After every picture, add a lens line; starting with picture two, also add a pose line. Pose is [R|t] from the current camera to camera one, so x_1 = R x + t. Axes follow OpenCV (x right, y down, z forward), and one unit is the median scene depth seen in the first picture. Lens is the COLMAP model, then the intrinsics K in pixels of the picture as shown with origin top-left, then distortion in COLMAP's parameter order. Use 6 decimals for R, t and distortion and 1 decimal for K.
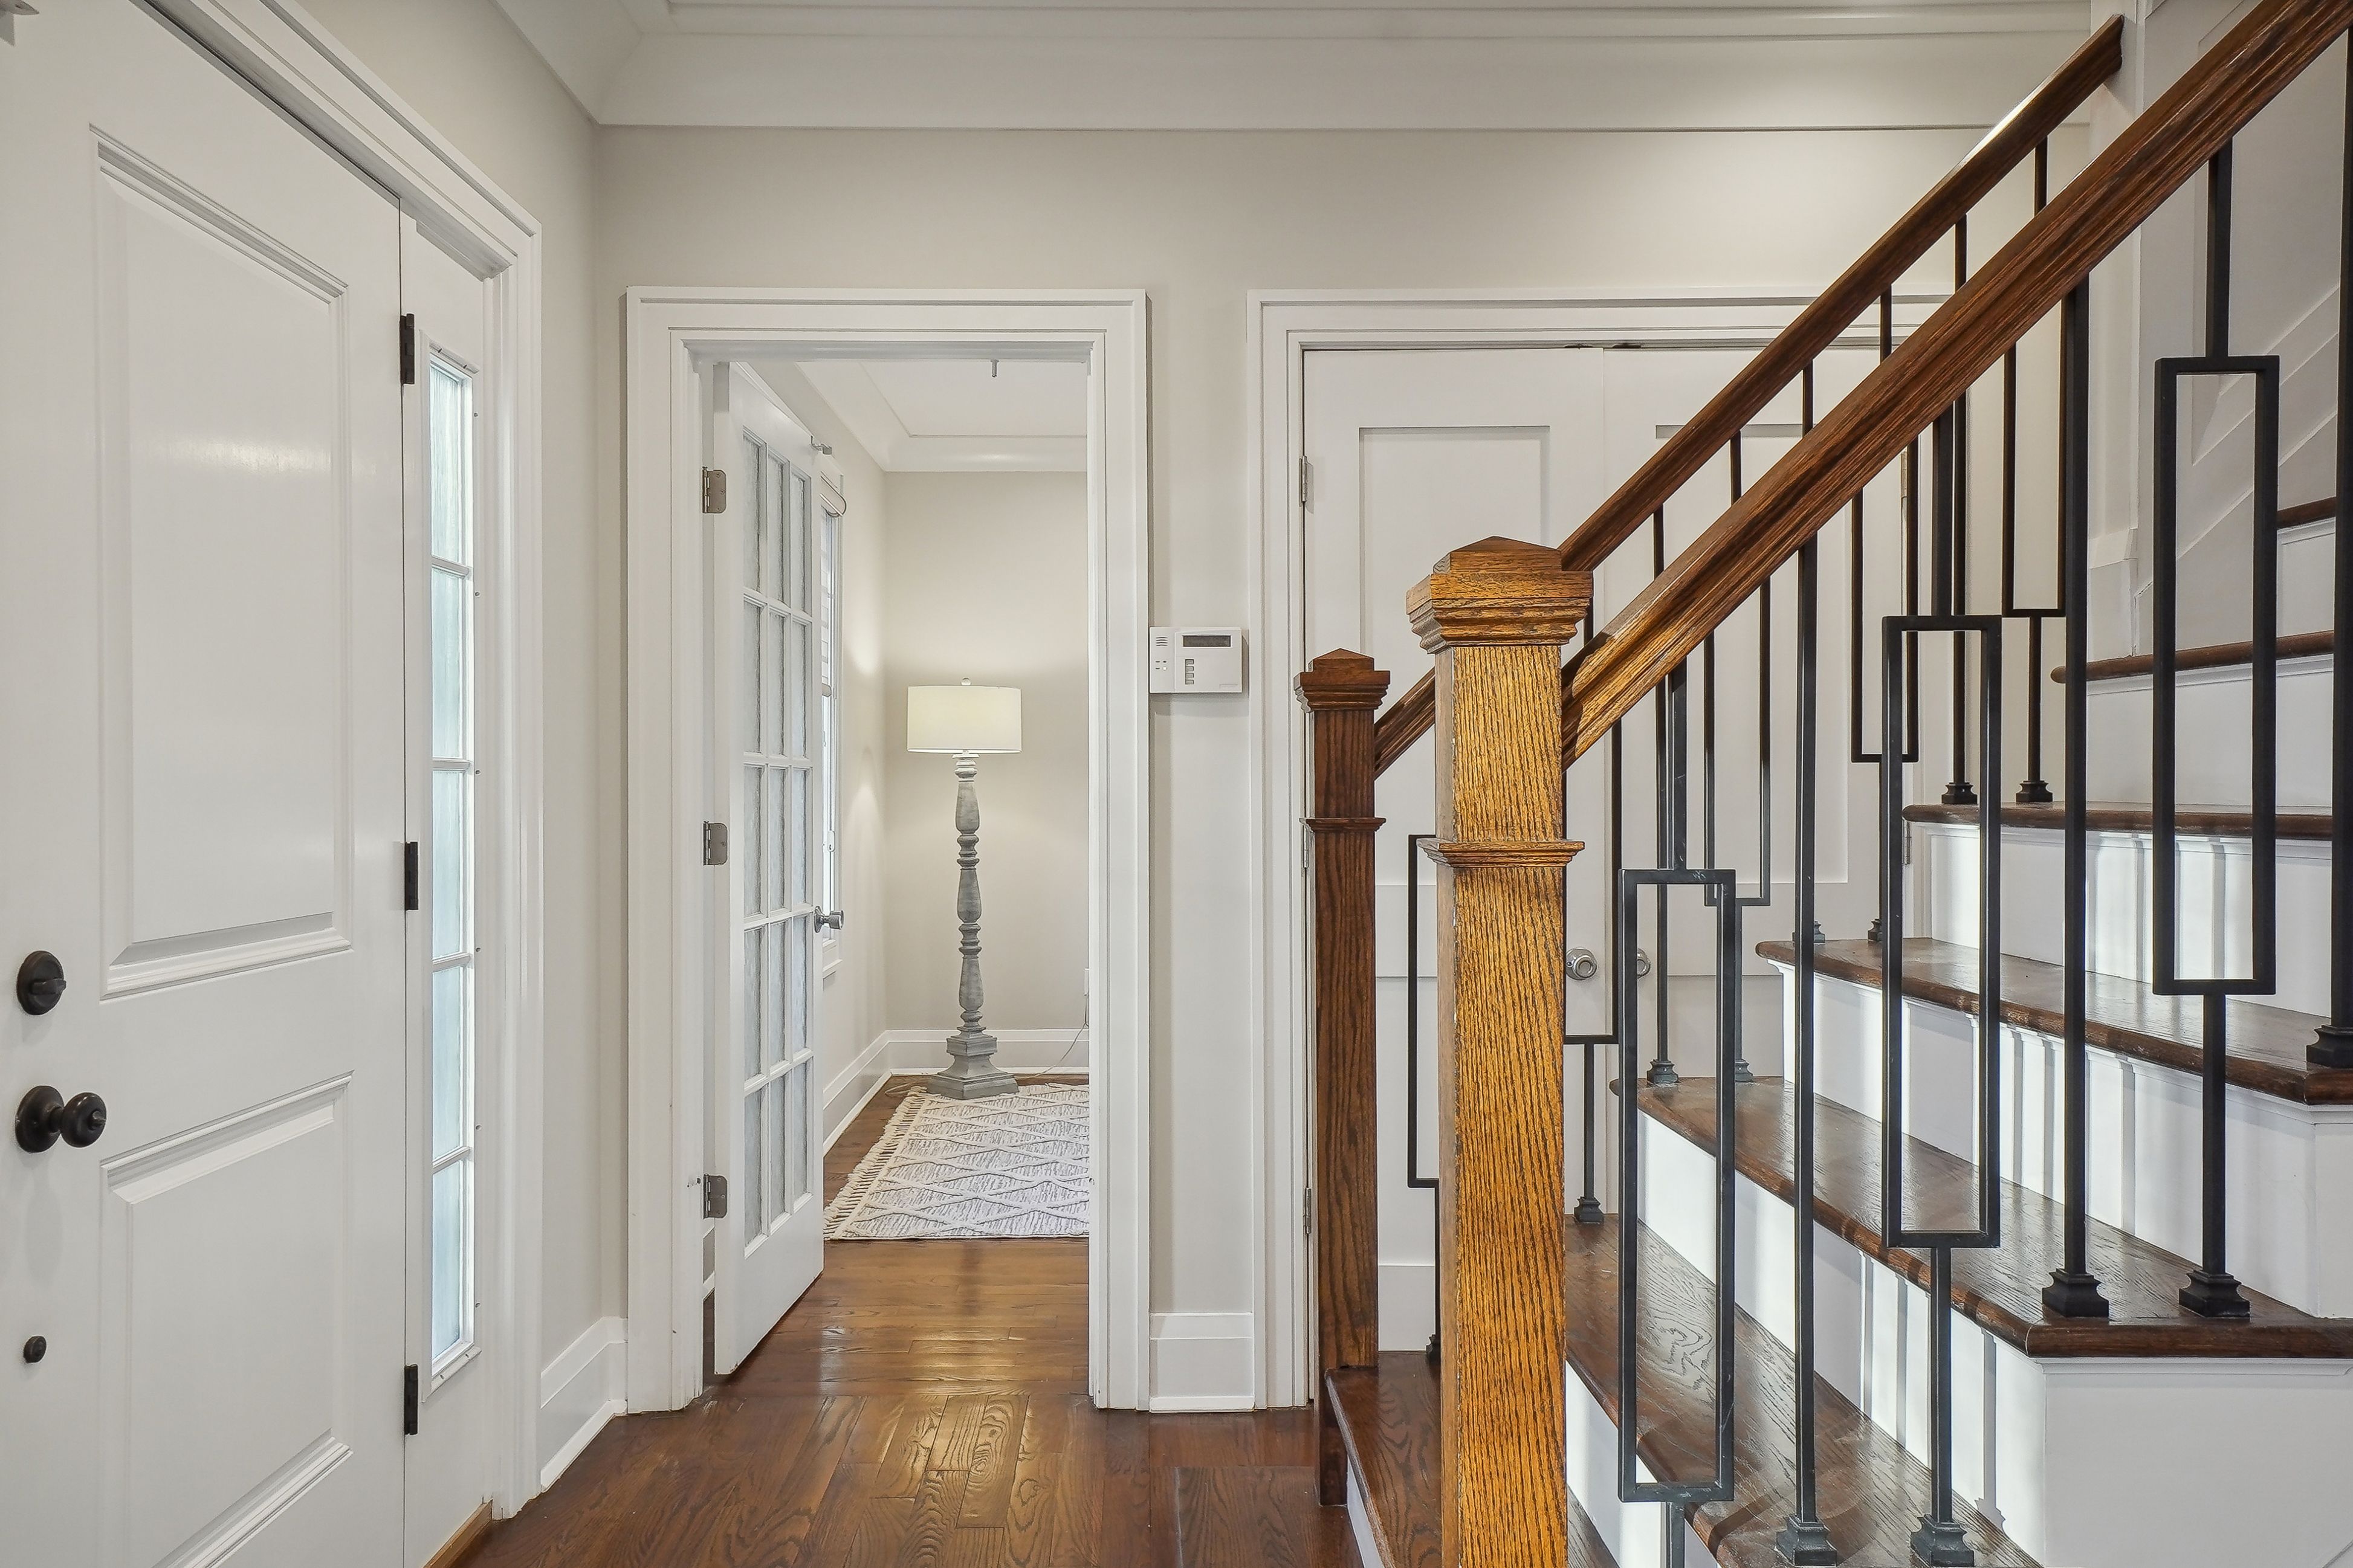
lens RADIAL K [[1733.7, 0, 1149.1], [0, 1733.7, 802.5], [0, 0, 1]] dist [0.027053, -0.000639]
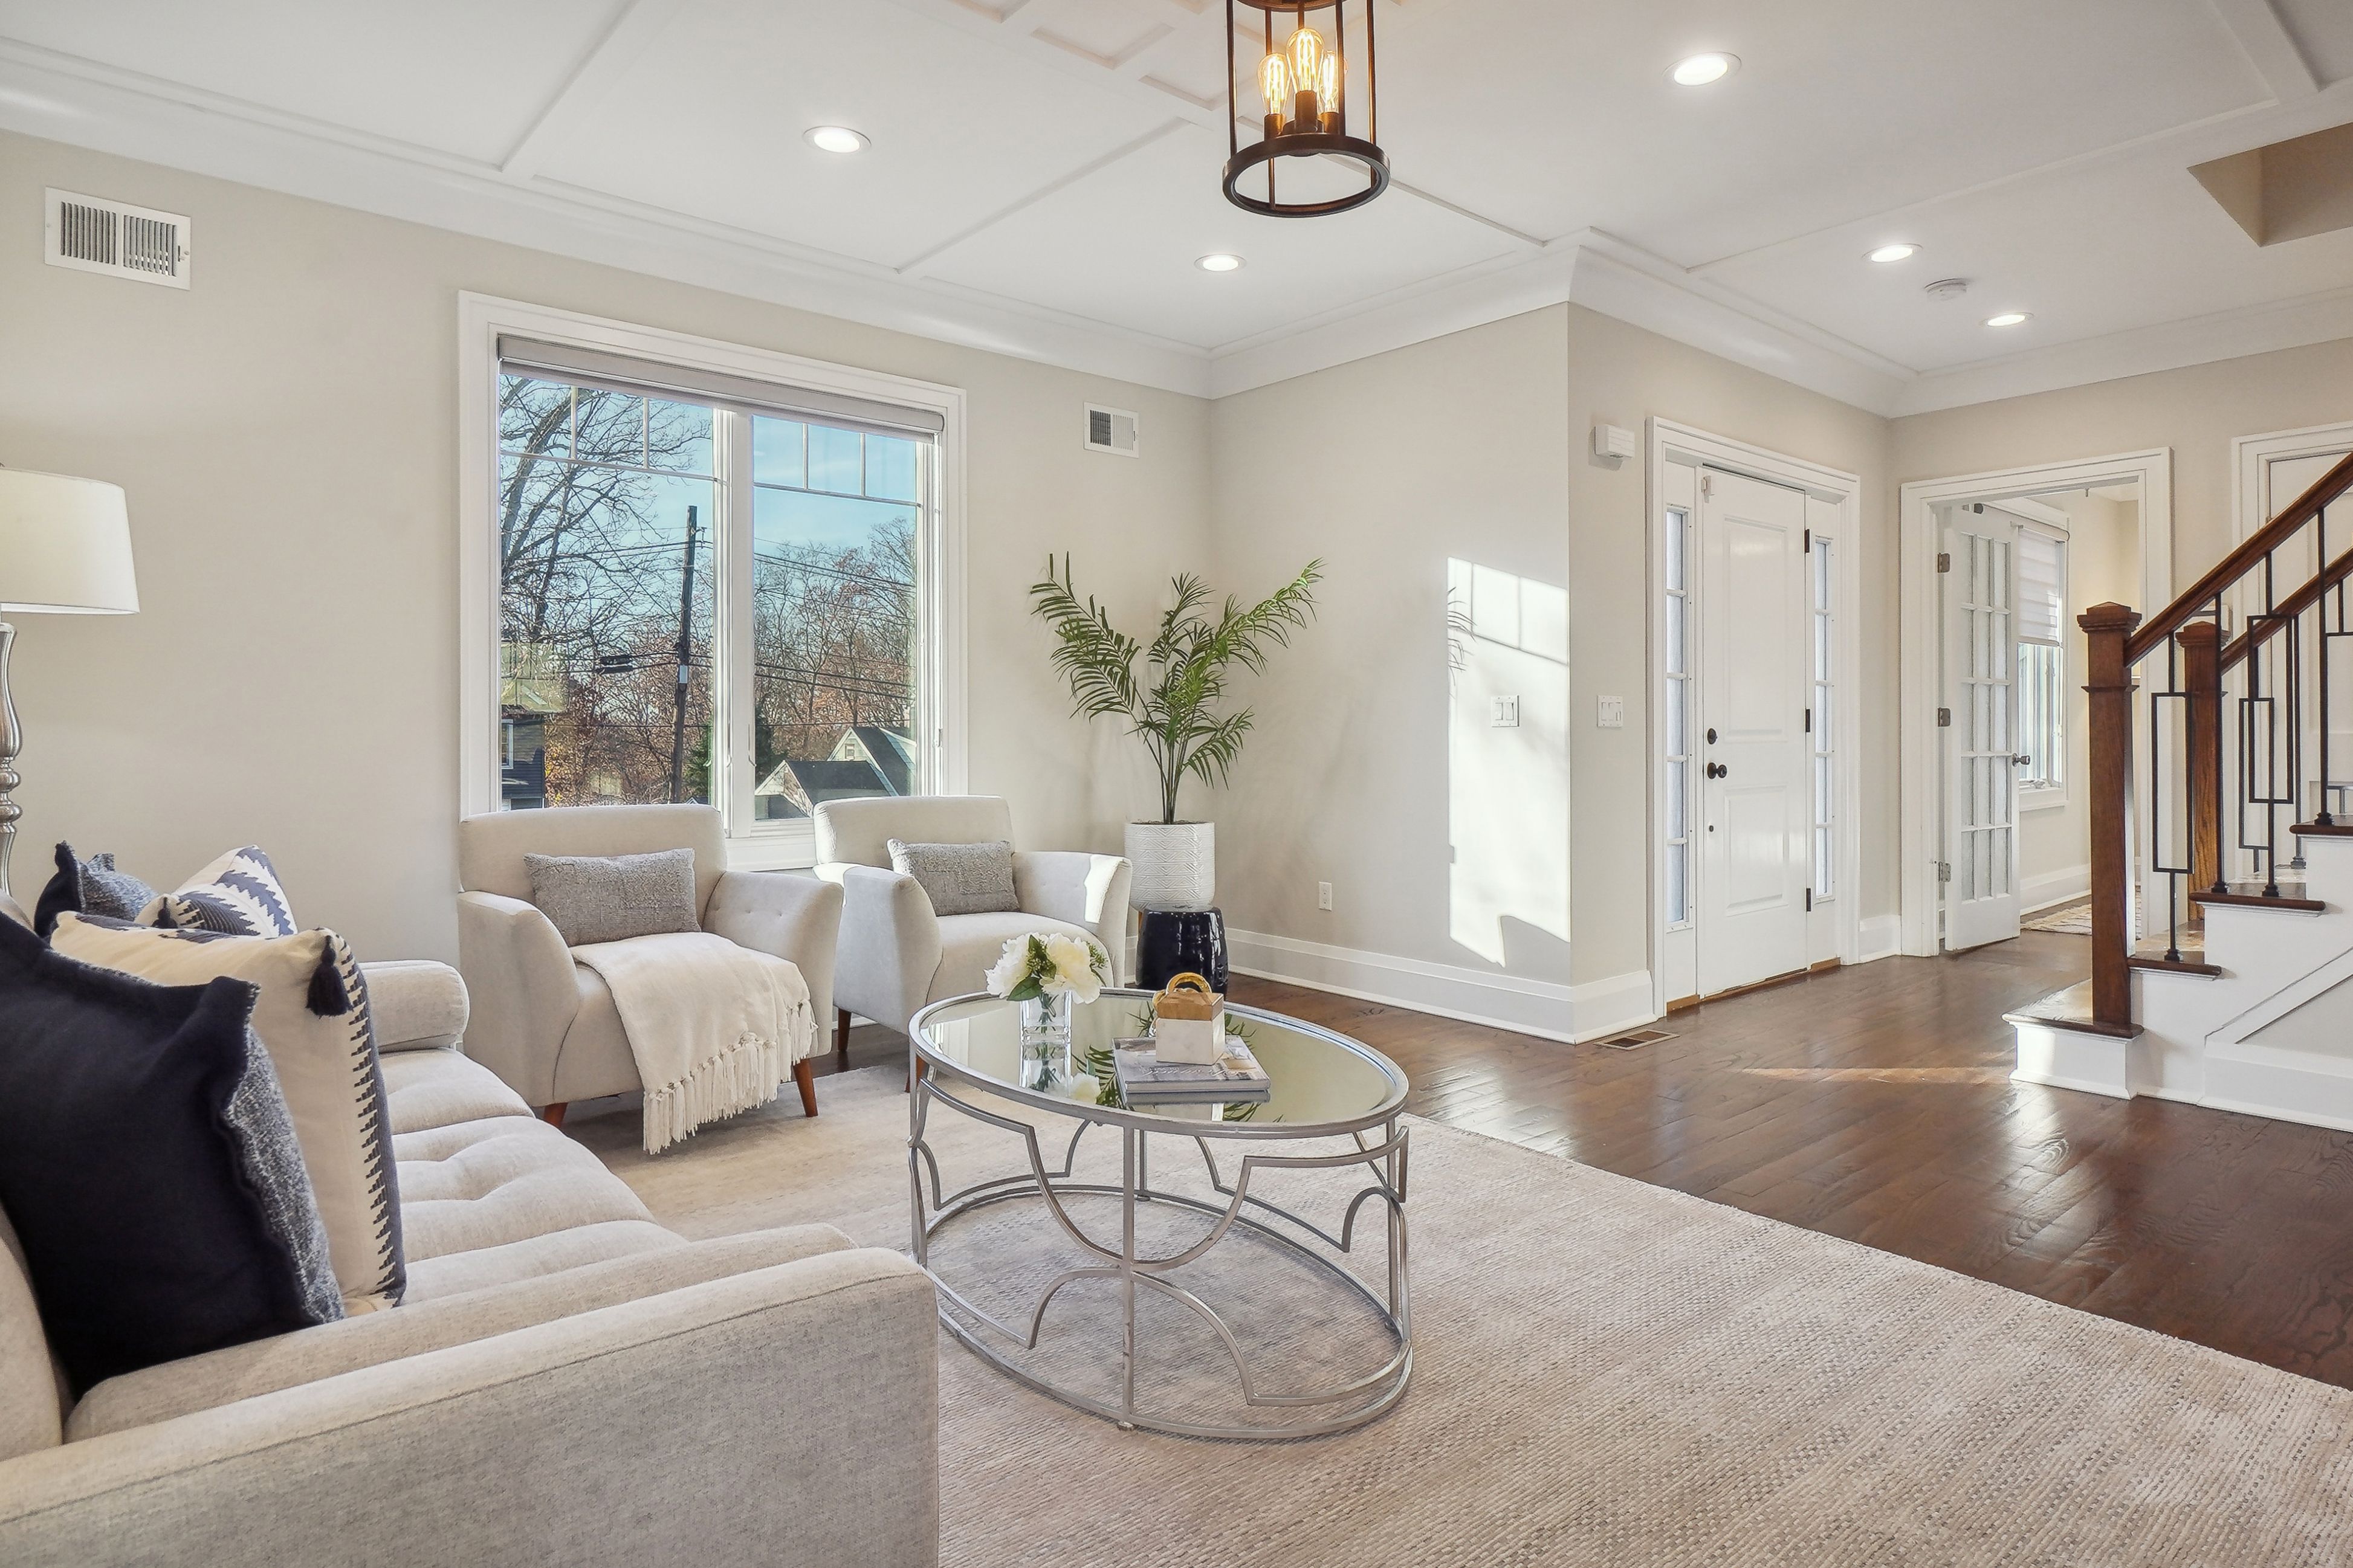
lens RADIAL K [[1314.7, 0, 1173.6], [0, 1314.7, 740.8], [0, 0, 1]] dist [0.000049, 0.000248]
pose [[0.654693, 0.001272, -0.755894, 0.476593], [0.000093, 0.999998, 0.001764, 0.062926], [0.755895, -0.001225, 0.654692, -1.087107]]
